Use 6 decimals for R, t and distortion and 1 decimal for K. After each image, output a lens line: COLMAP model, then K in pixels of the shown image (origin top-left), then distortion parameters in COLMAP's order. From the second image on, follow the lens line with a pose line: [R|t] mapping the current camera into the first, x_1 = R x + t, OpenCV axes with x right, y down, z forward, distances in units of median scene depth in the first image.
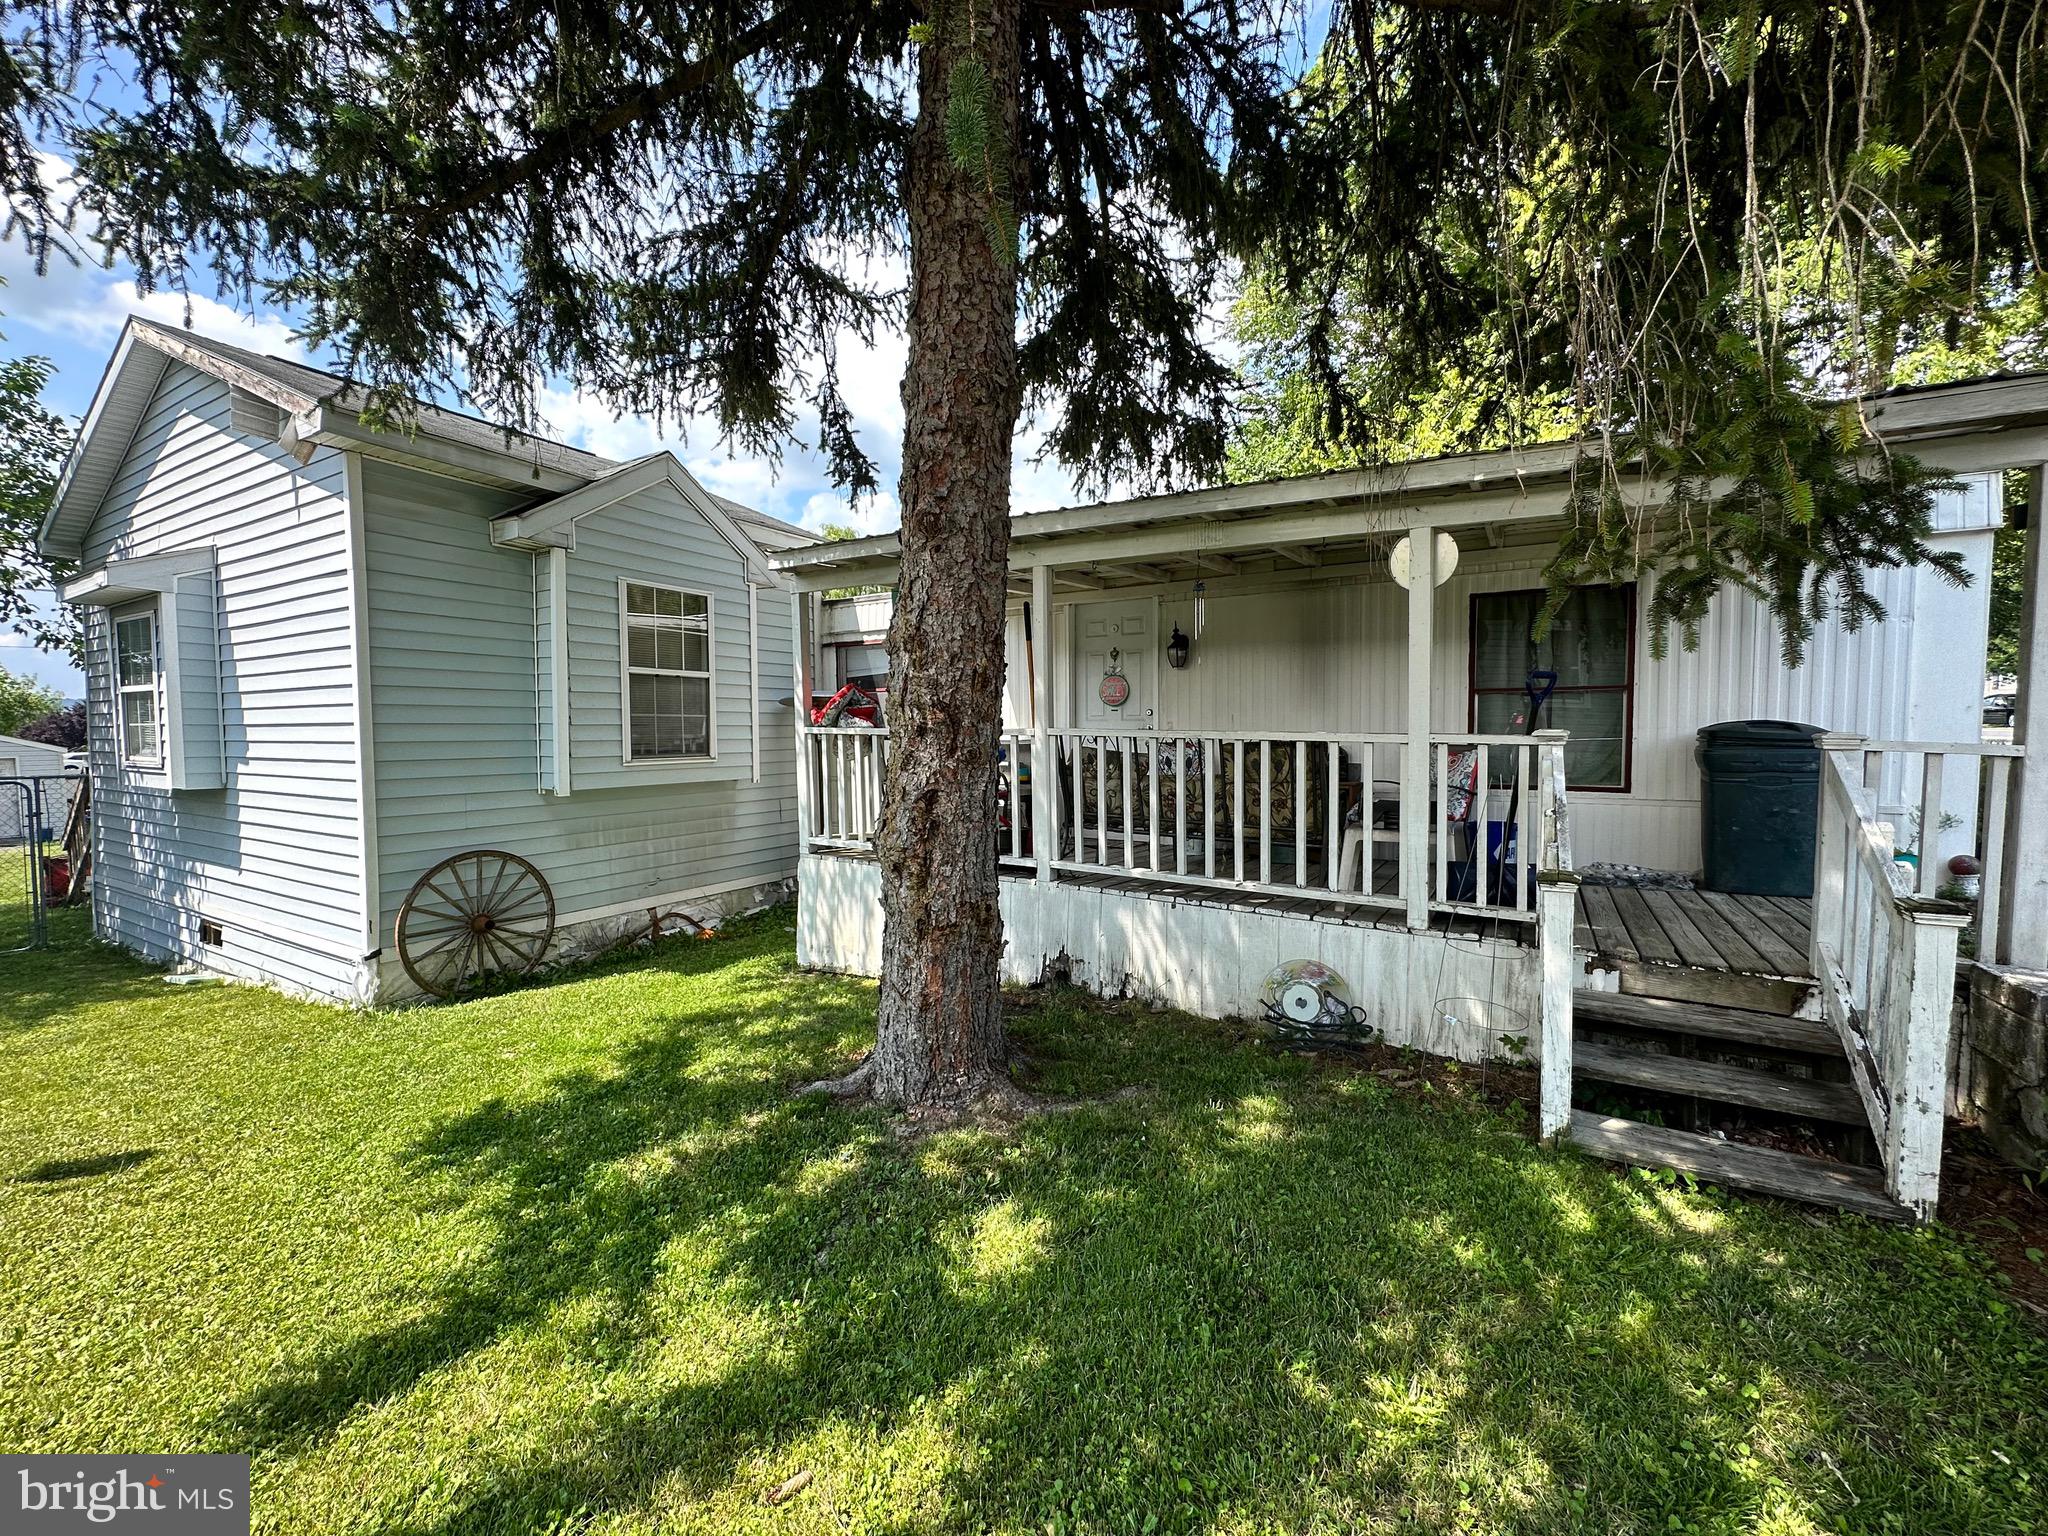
lens RADIAL K [[832.2, 0, 1026.1], [0, 832.2, 767.0], [0, 0, 1]] dist [-0.002163, 0.001229]
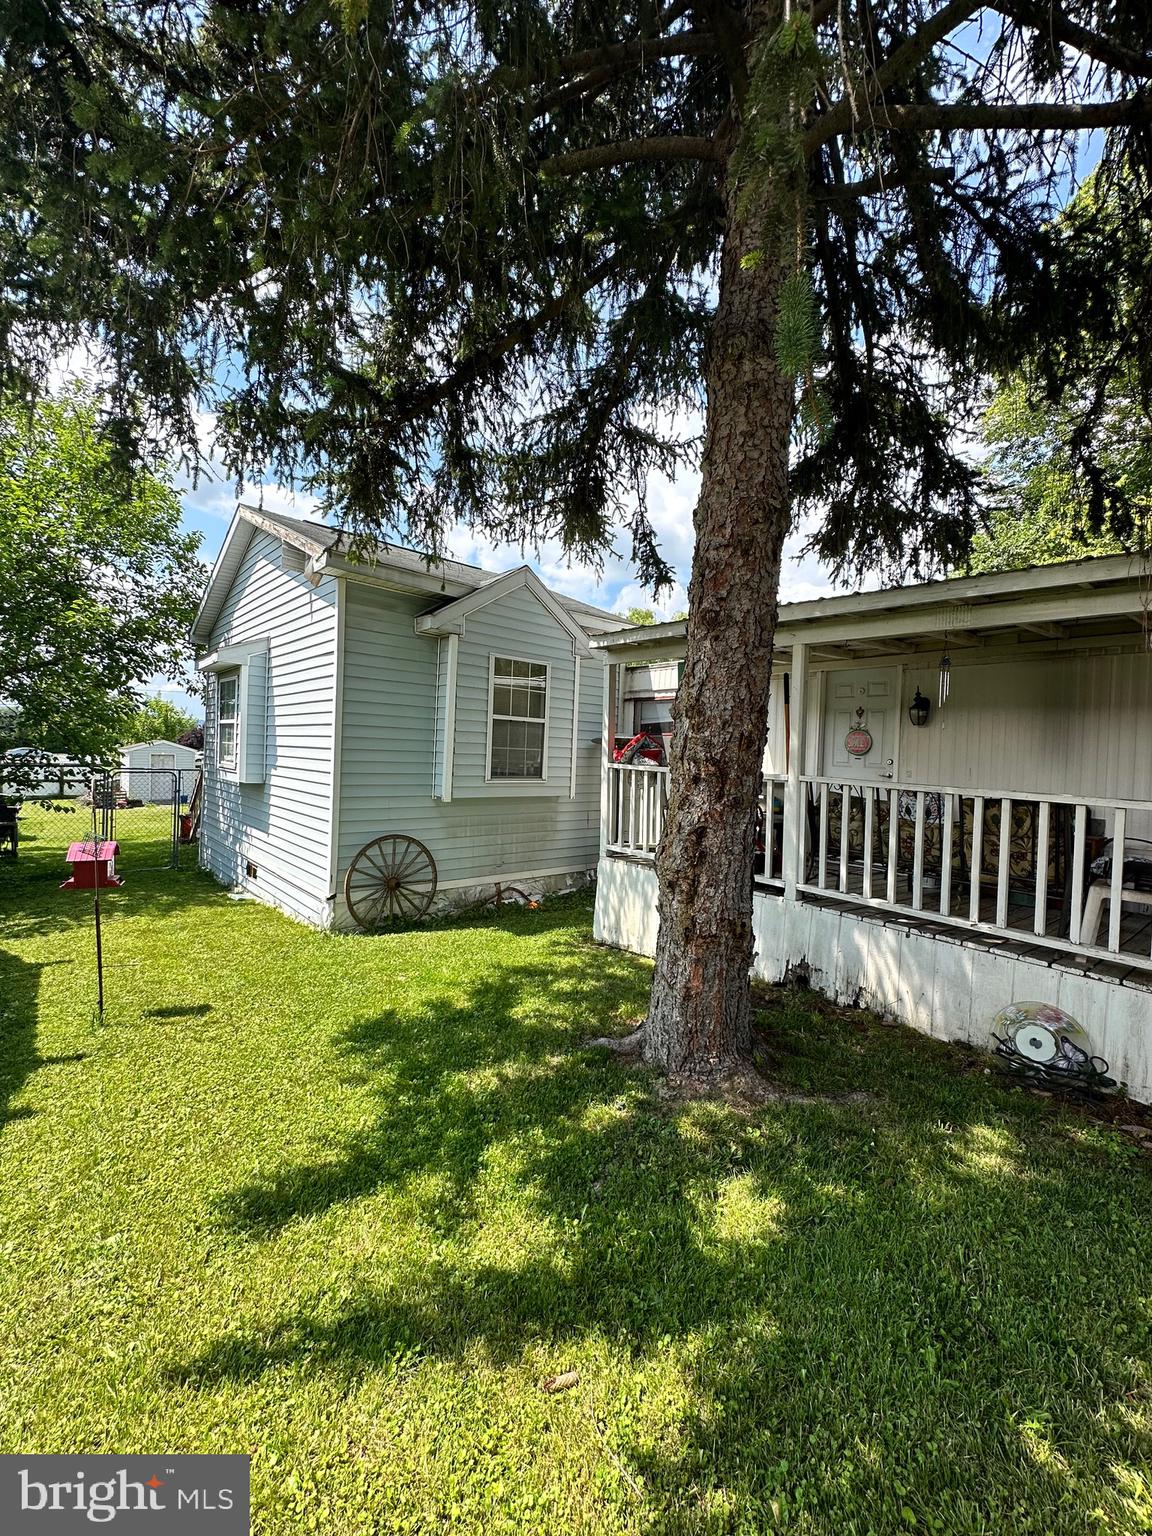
lens RADIAL K [[624.2, 0, 574.0], [0, 624.2, 765.1], [0, 0, 1]] dist [-0.002163, 0.001229]
pose [[0.949641, 0.047163, -0.309769, -0.006394], [-0.057144, 0.998096, -0.023220, -0.025276], [0.308084, 0.039752, 0.950528, 0.026513]]
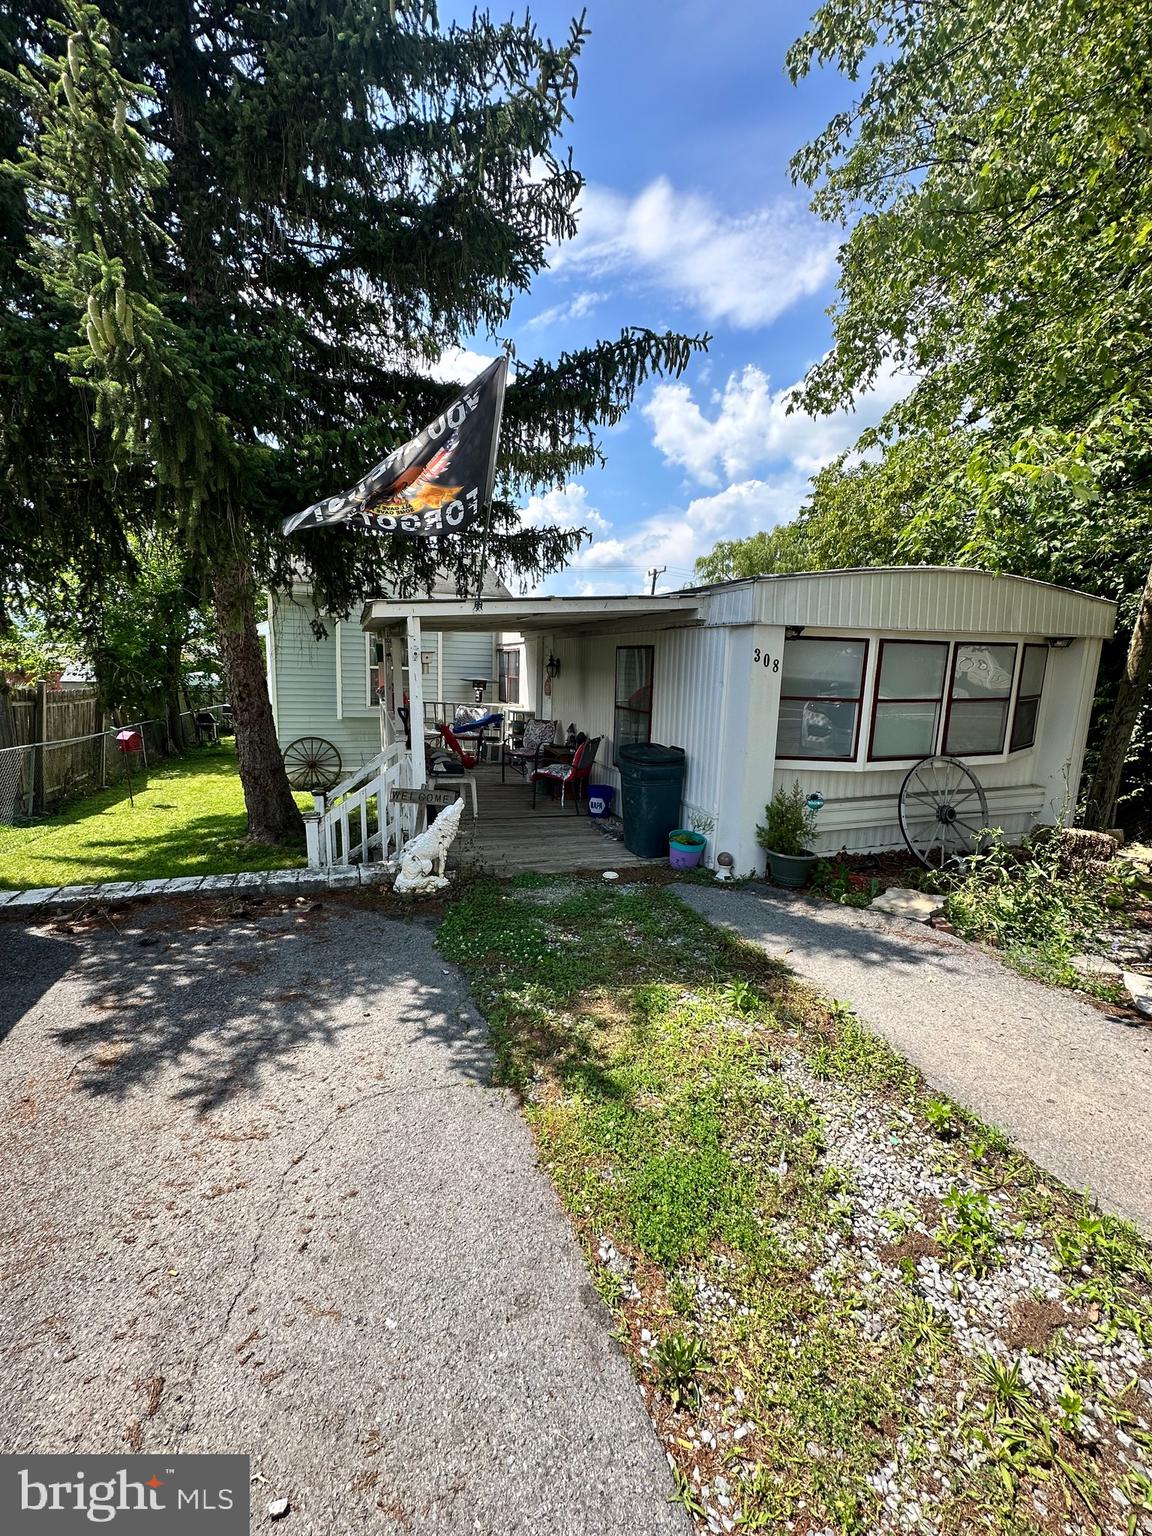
lens RADIAL K [[624.2, 0, 572.9], [0, 624.2, 766.8], [0, 0, 1]] dist [-0.002163, 0.001229]
pose [[0.758260, 0.133264, -0.638187, 1.823586], [-0.063010, 0.989283, 0.131714, -0.175314], [0.648900, -0.059662, 0.758531, 0.035315]]
